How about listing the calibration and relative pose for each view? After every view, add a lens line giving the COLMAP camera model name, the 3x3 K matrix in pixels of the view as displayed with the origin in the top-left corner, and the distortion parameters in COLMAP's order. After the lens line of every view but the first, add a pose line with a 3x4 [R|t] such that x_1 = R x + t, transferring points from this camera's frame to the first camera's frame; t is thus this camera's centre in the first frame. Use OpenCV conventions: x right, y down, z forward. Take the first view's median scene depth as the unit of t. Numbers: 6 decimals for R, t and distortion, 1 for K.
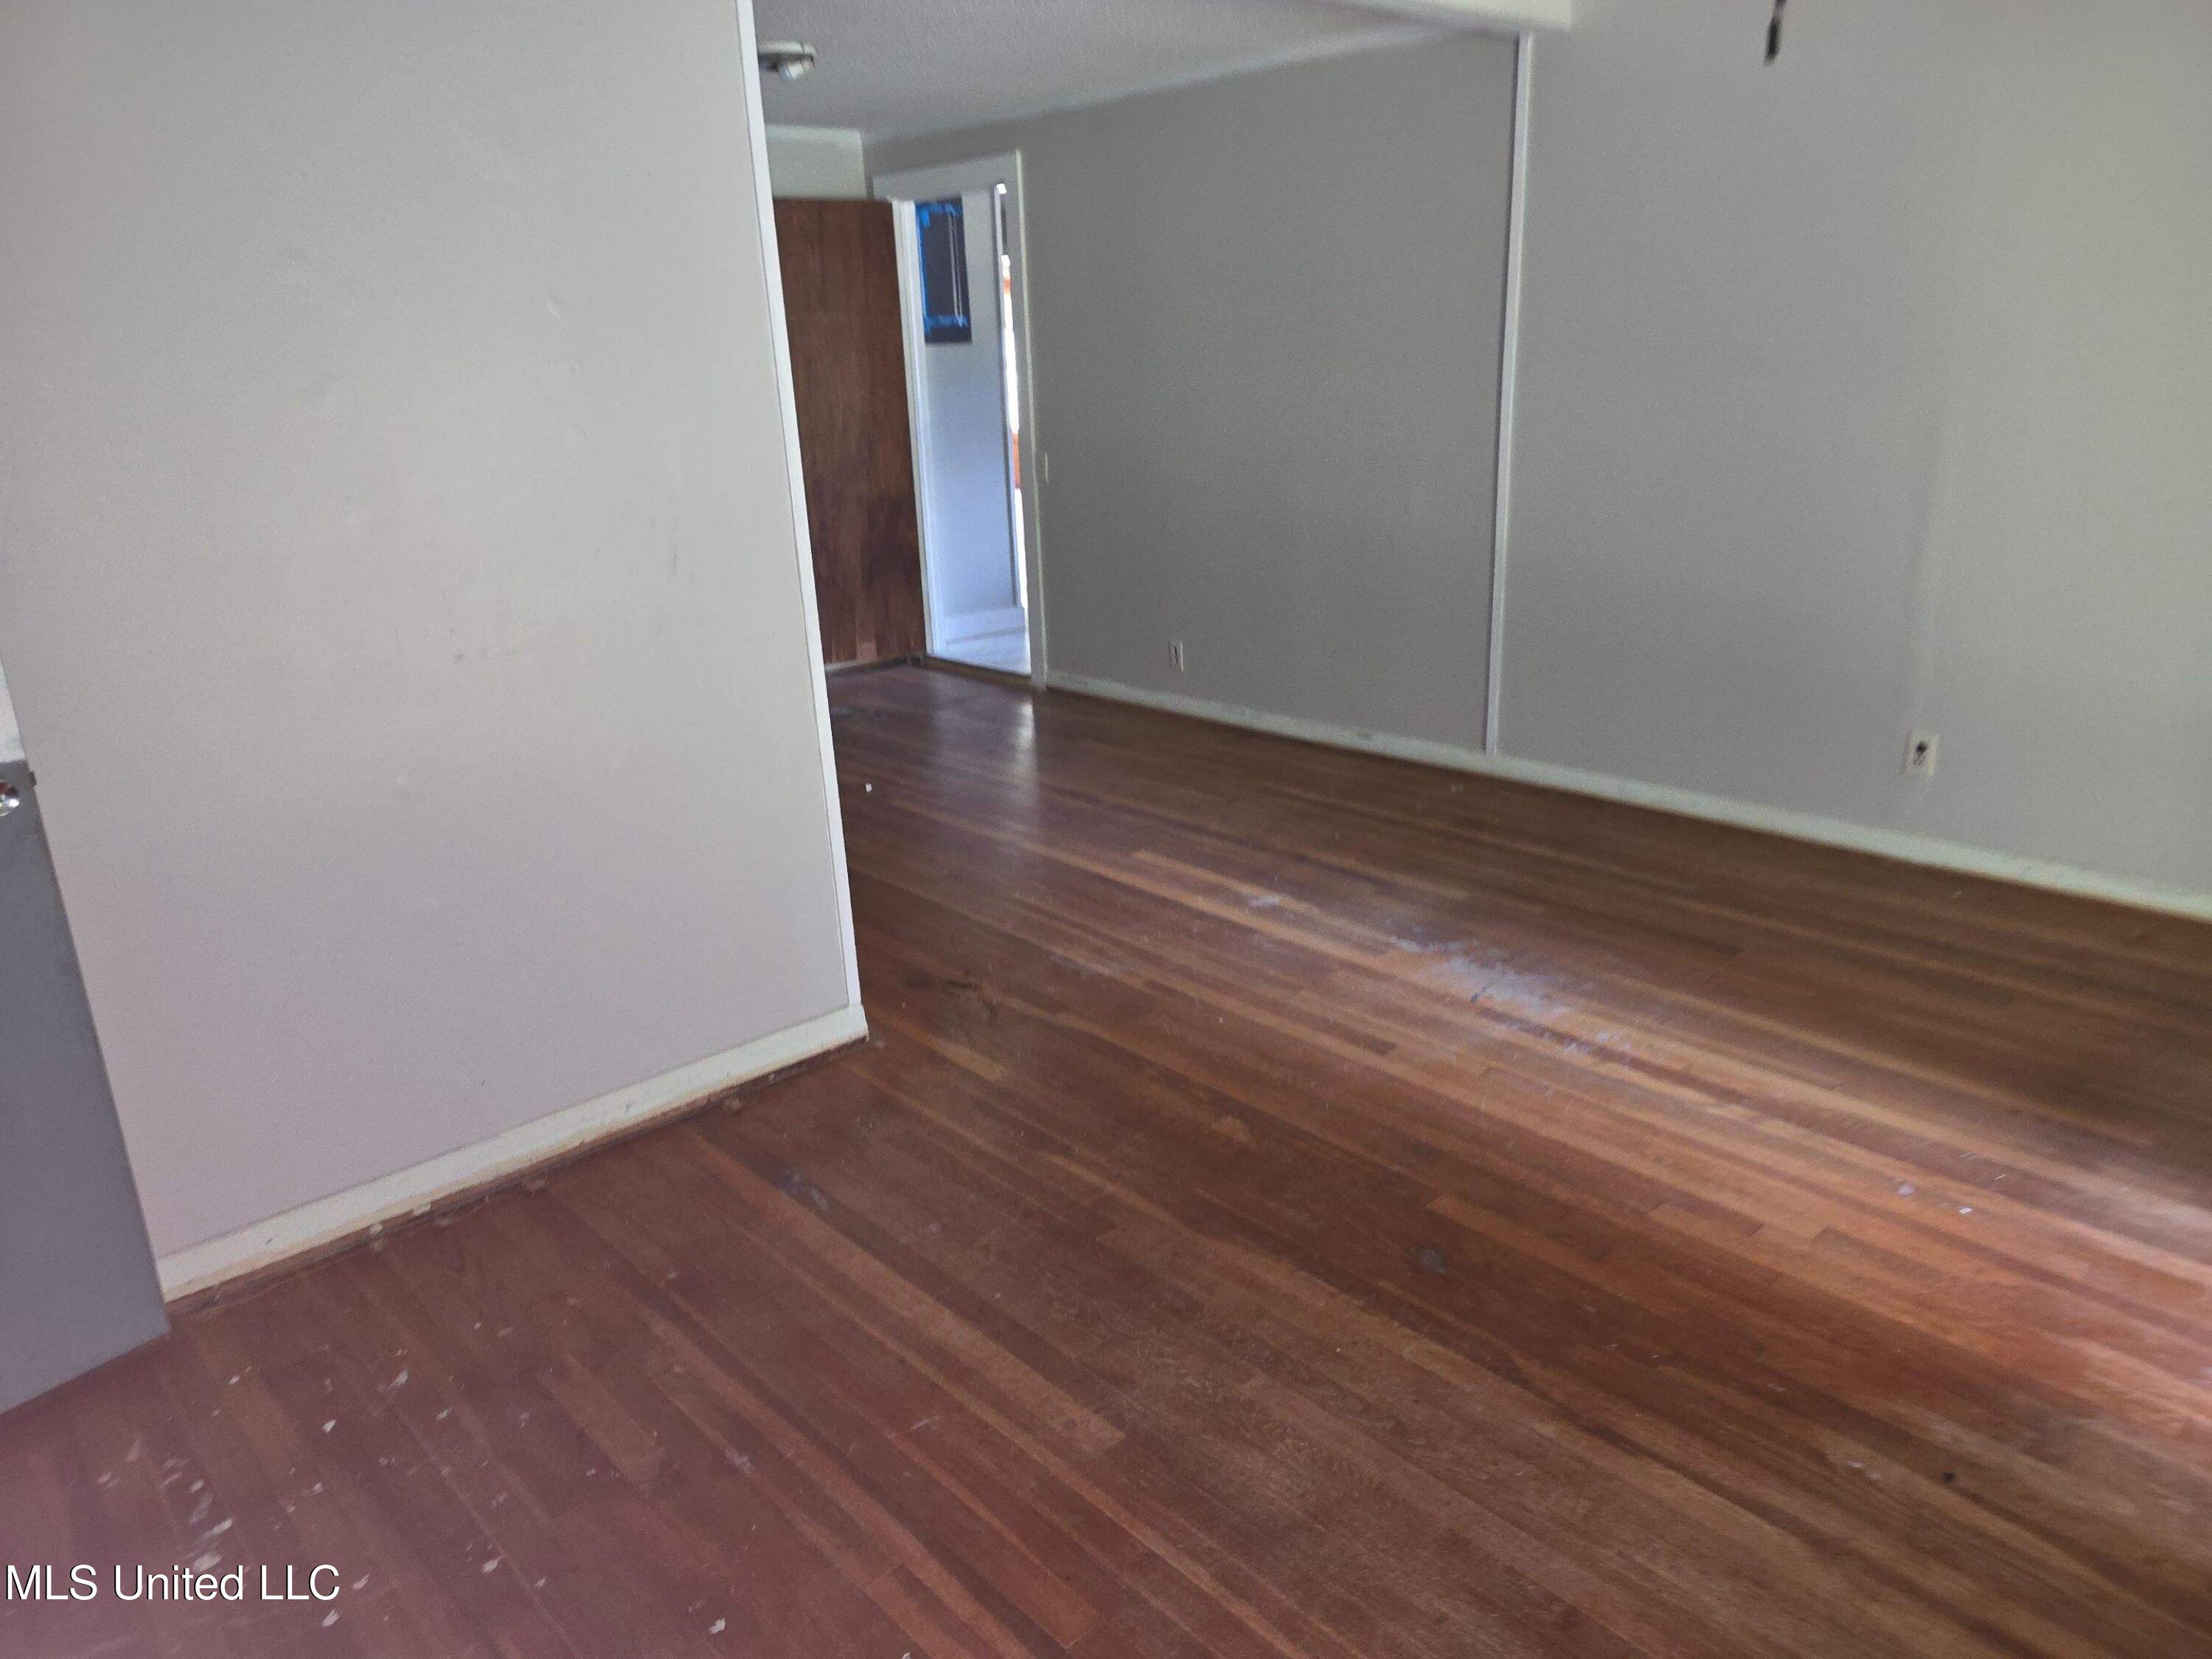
lens RADIAL K [[1496.5, 0, 1106.0], [0, 1496.5, 829.5], [0, 0, 1]] dist [0.055933, -0.070752]
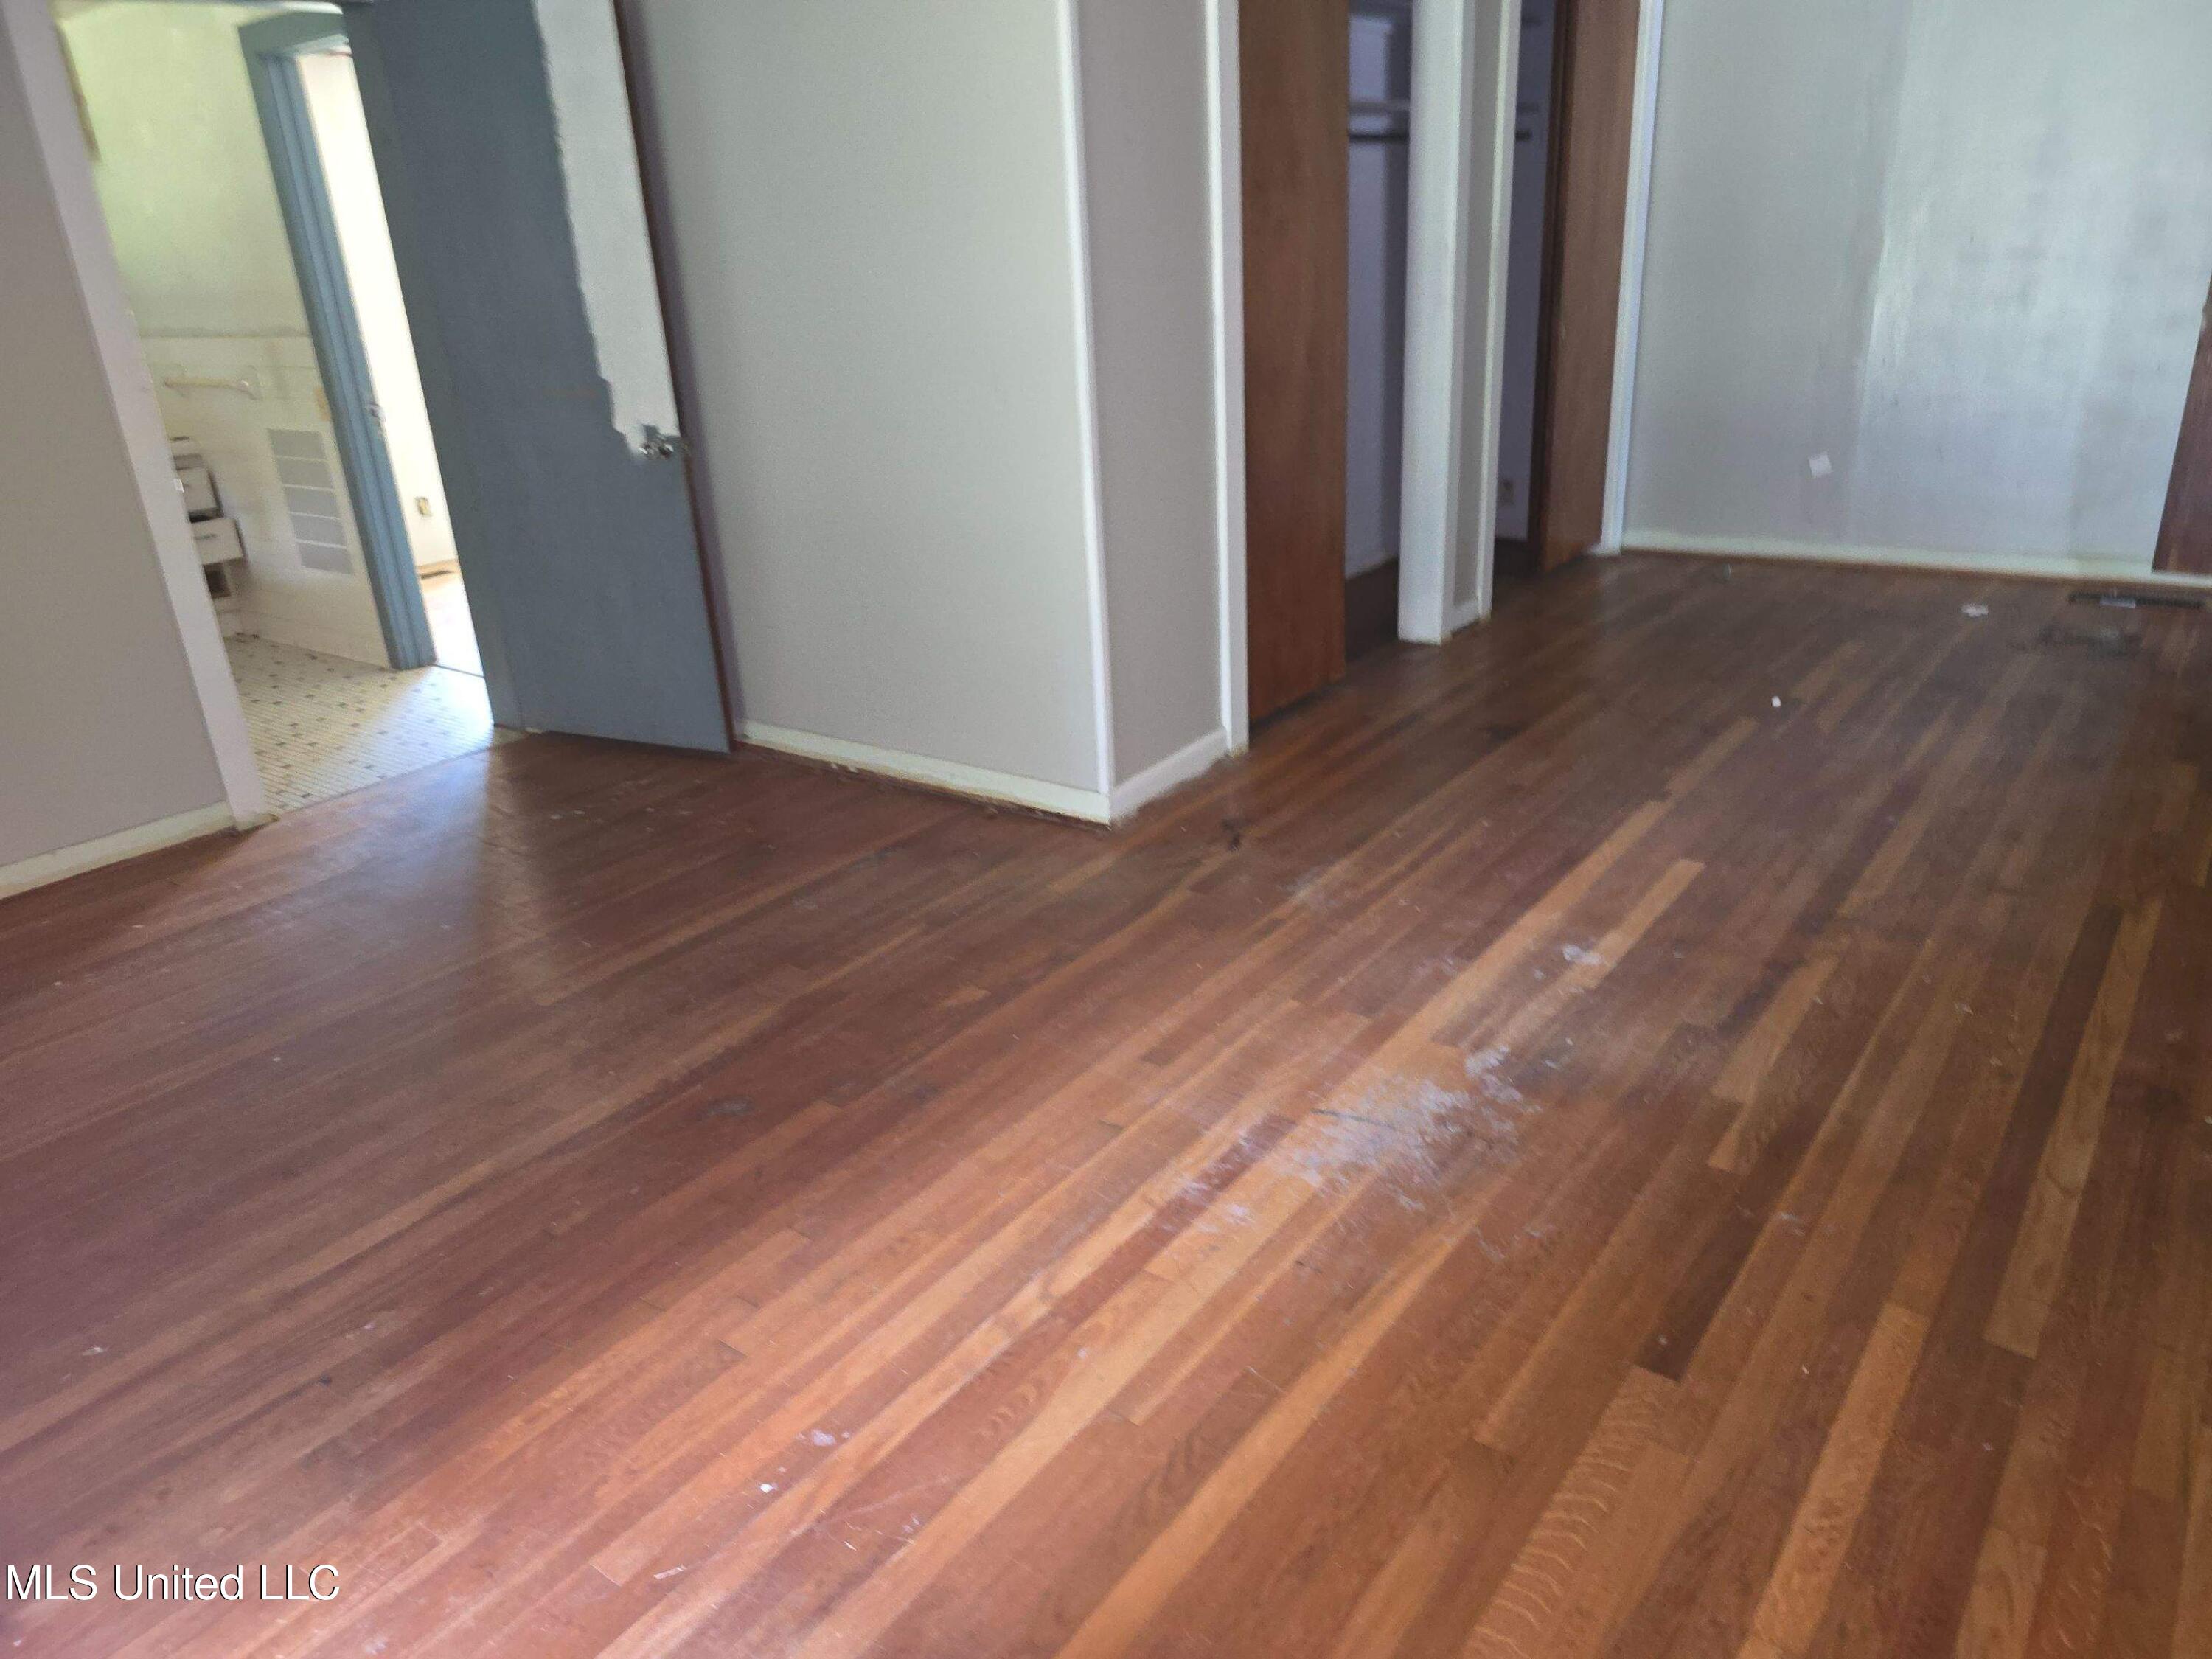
lens RADIAL K [[1496.5, 0, 1106.0], [0, 1496.5, 829.5], [0, 0, 1]] dist [0.055933, -0.070752]
pose [[0.179834, 0.393148, -0.901718, 0.895582], [-0.247621, 0.905237, 0.345298, -0.260578], [0.952021, 0.161188, 0.260144, 0.723855]]
